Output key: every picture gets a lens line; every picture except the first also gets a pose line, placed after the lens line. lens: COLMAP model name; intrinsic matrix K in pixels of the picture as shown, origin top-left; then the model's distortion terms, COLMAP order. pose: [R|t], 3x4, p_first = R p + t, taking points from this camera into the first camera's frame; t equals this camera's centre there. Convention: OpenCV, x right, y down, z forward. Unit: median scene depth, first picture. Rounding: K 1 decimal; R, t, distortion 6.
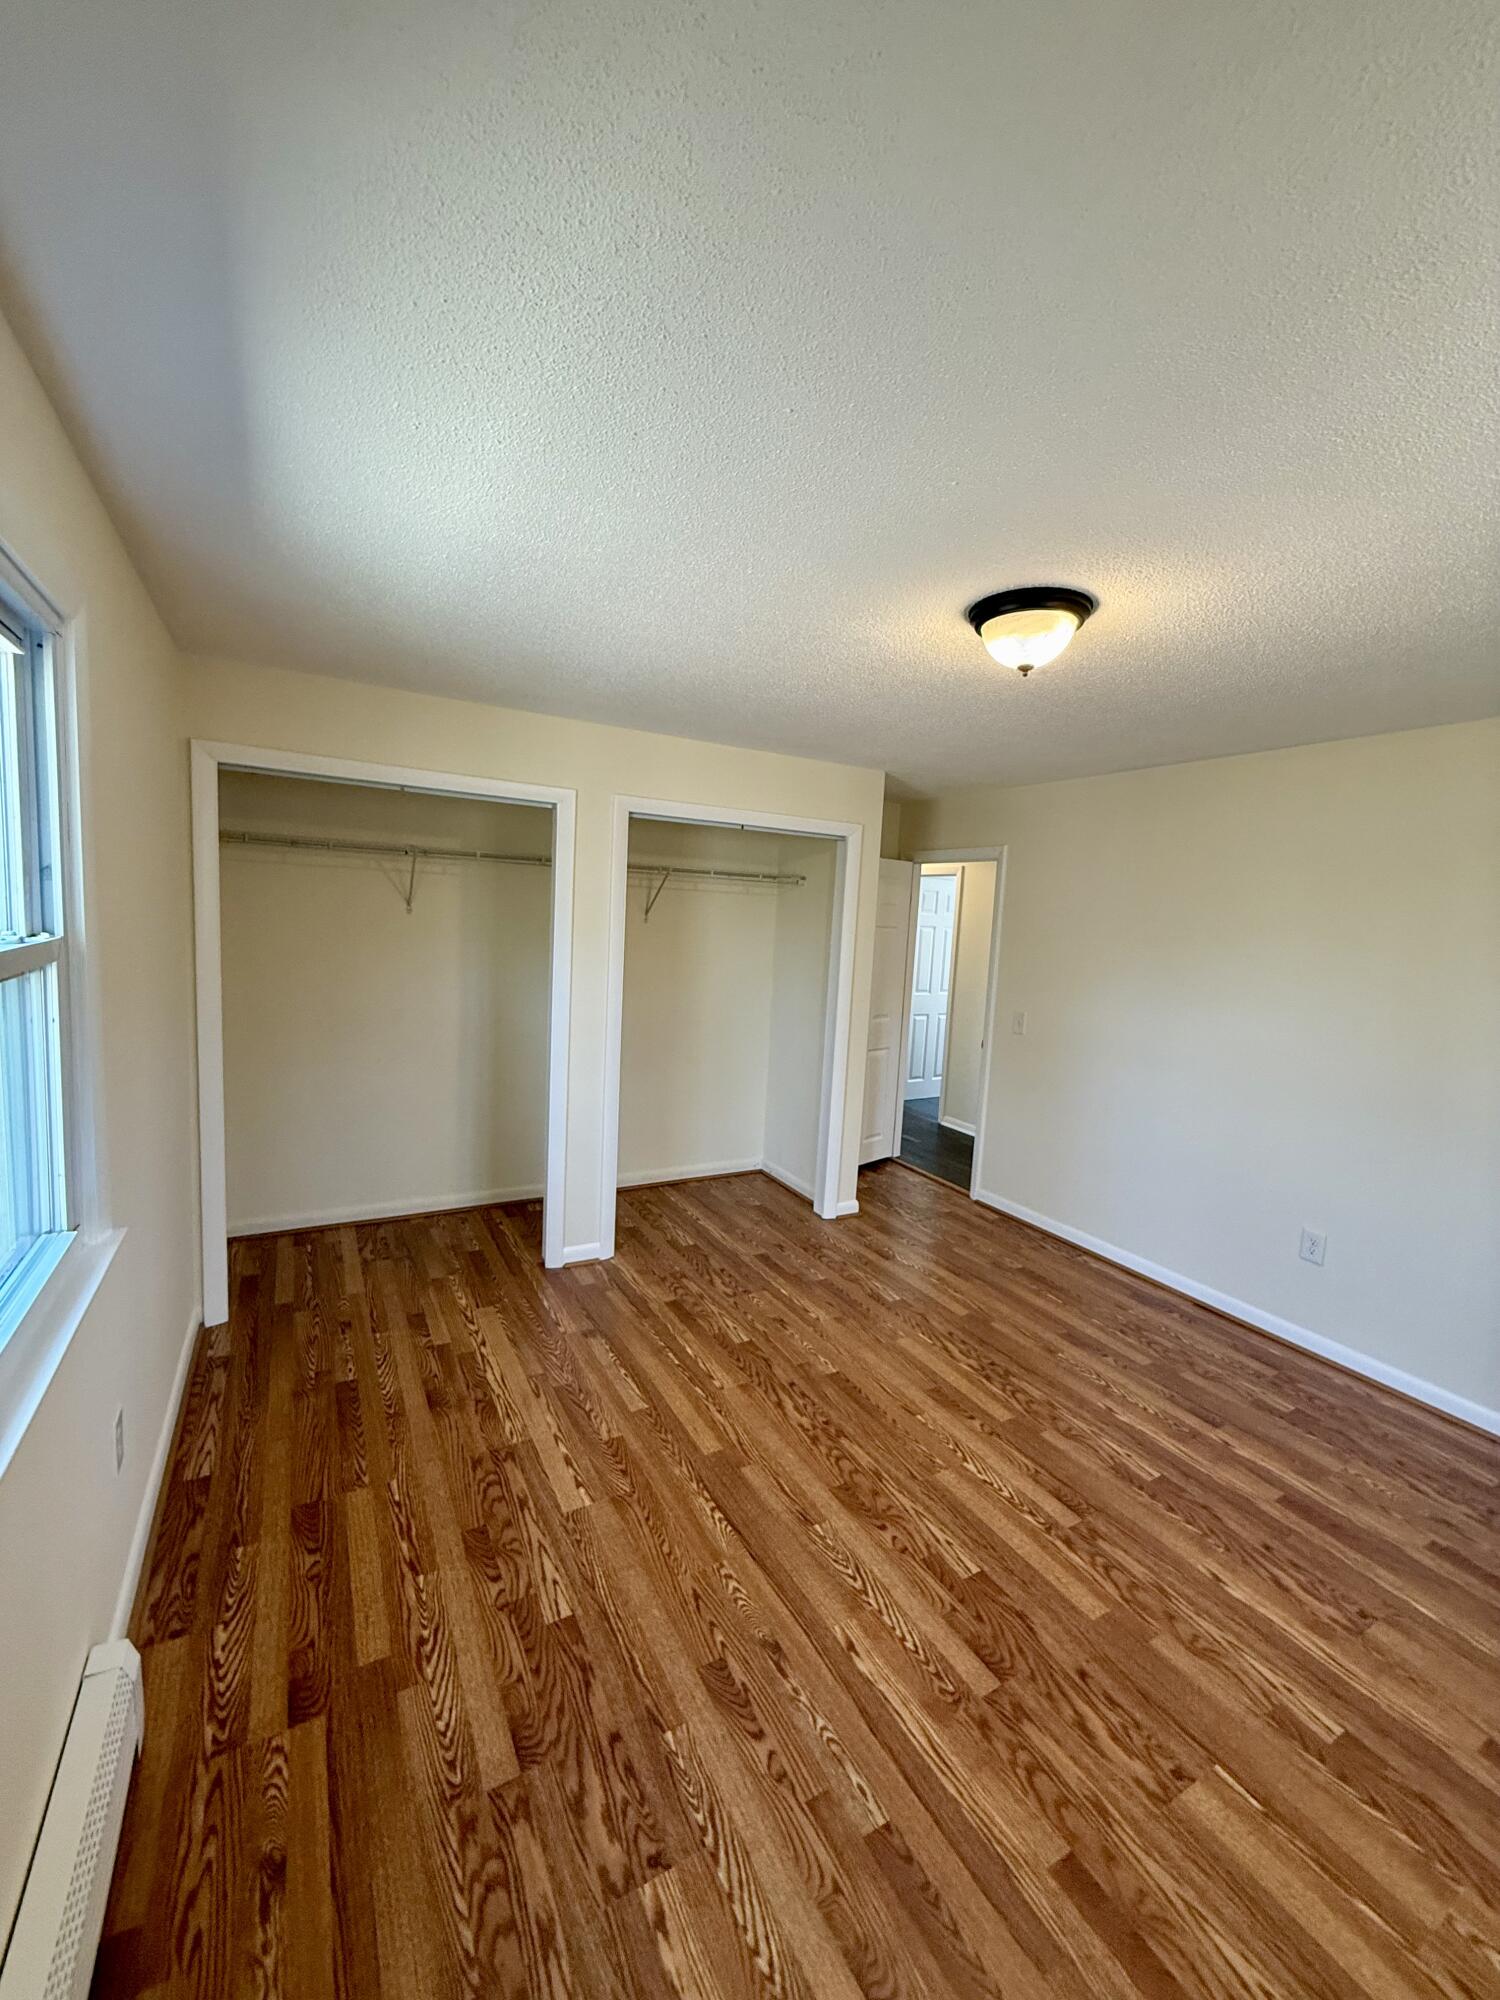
lens RADIAL K [[802.6, 0, 753.0], [0, 802.6, 997.6], [0, 0, 1]] dist [-0.000220, -0.000588]
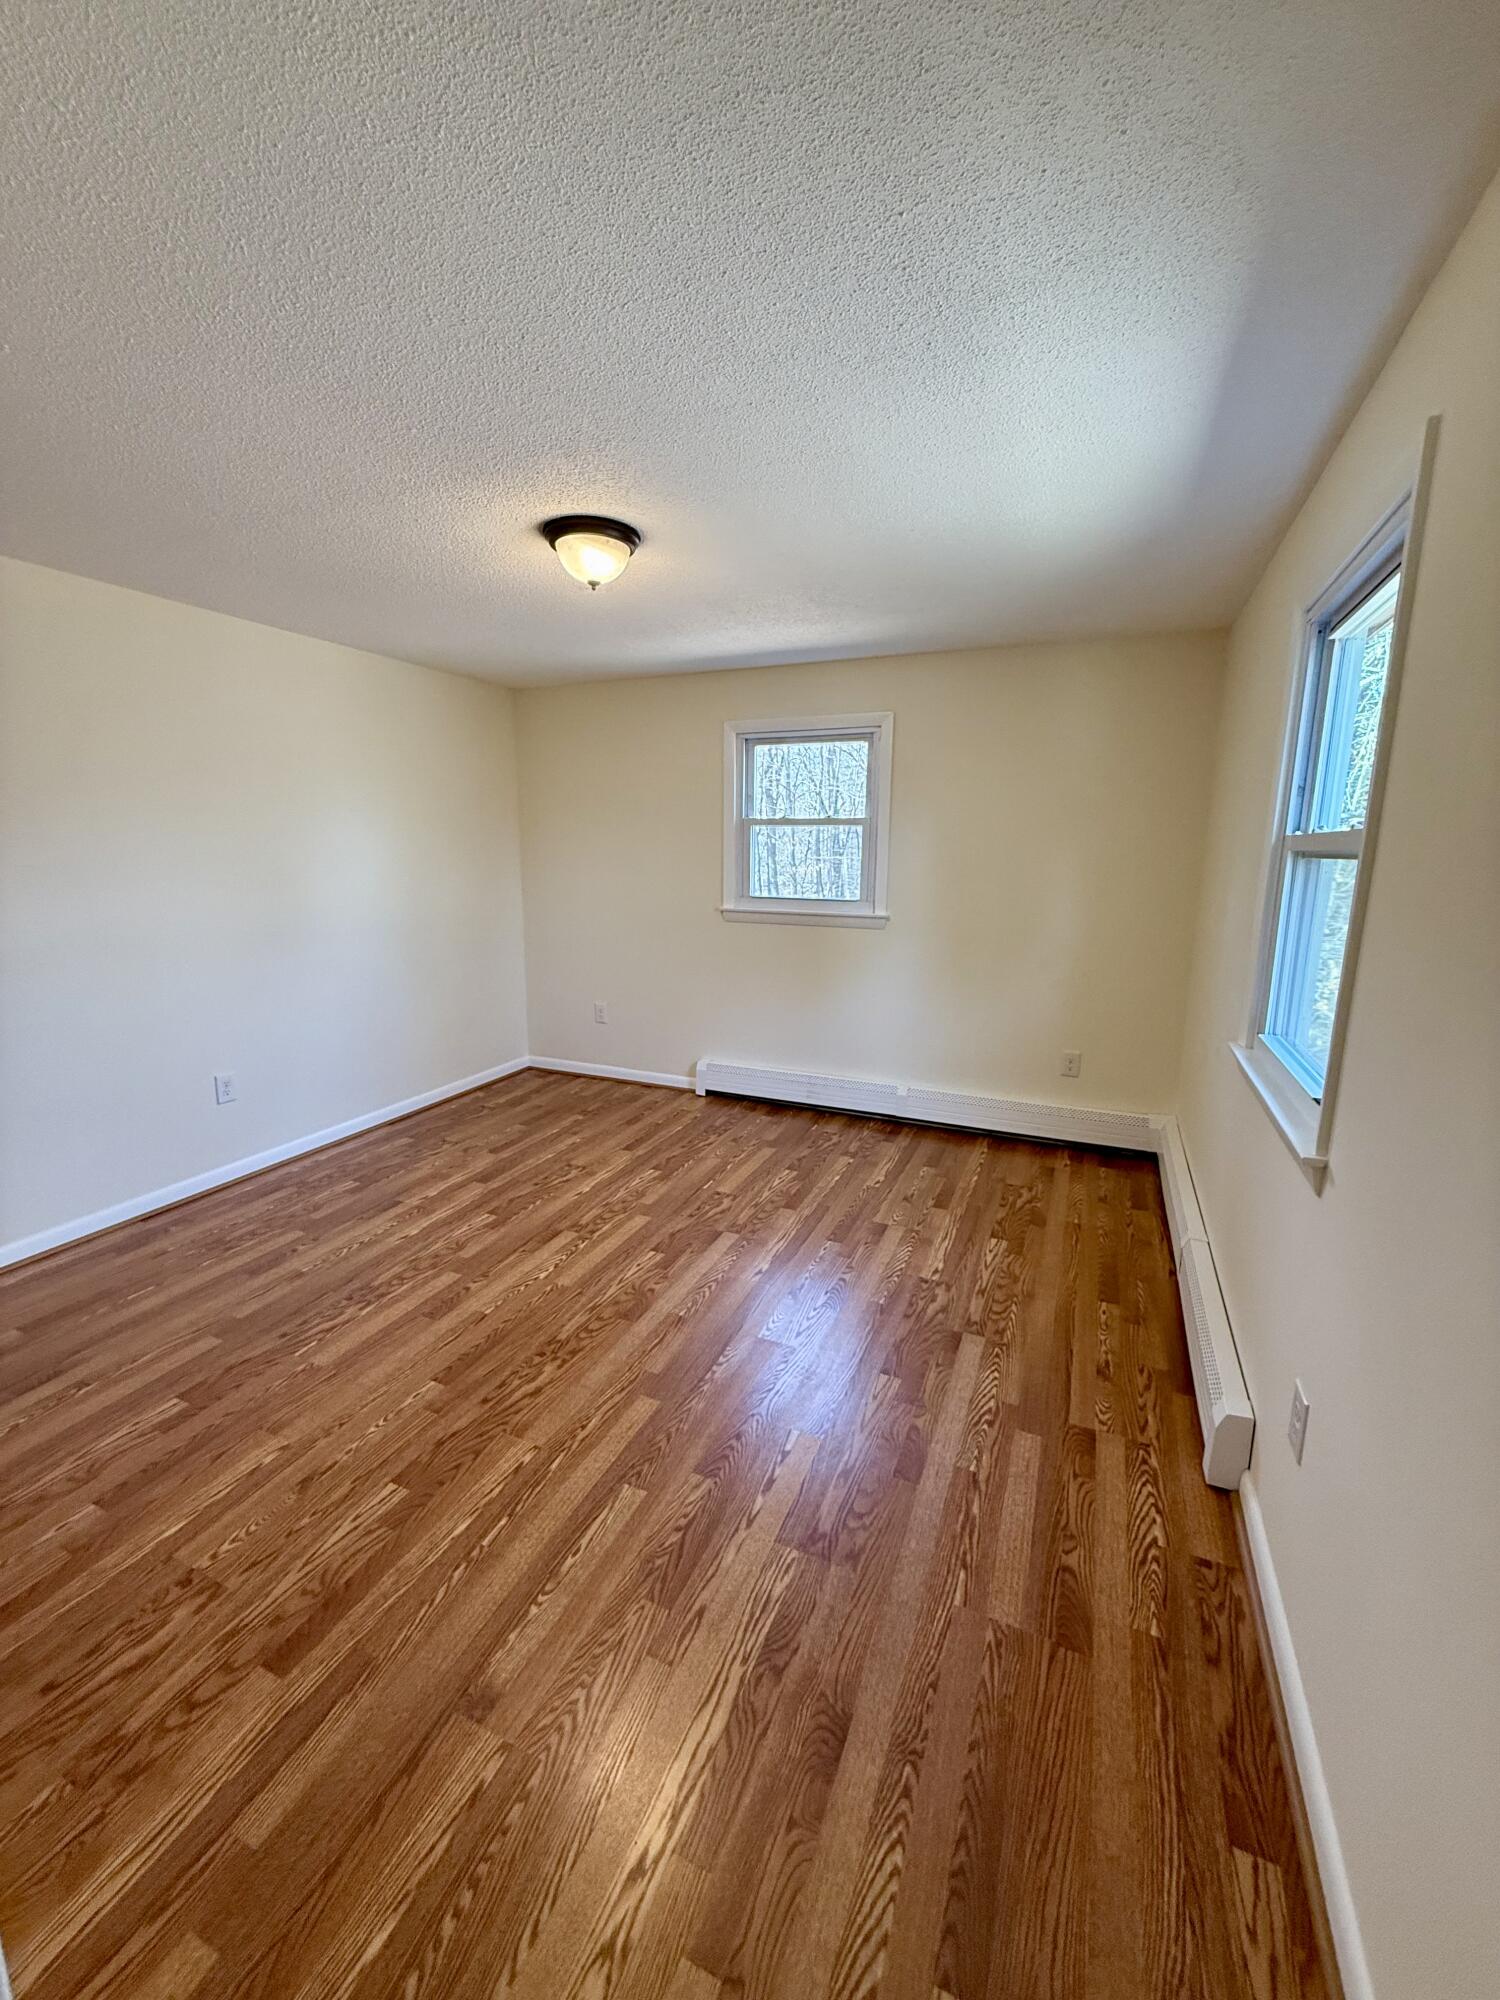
lens RADIAL K [[802.6, 0, 743.0], [0, 802.6, 1005.2], [0, 0, 1]] dist [-0.000220, -0.000588]
pose [[-0.599785, -0.209448, 0.772263, -0.747990], [0.045943, 0.954527, 0.294562, -0.121656], [-0.798841, 0.212154, -0.562889, 1.393899]]
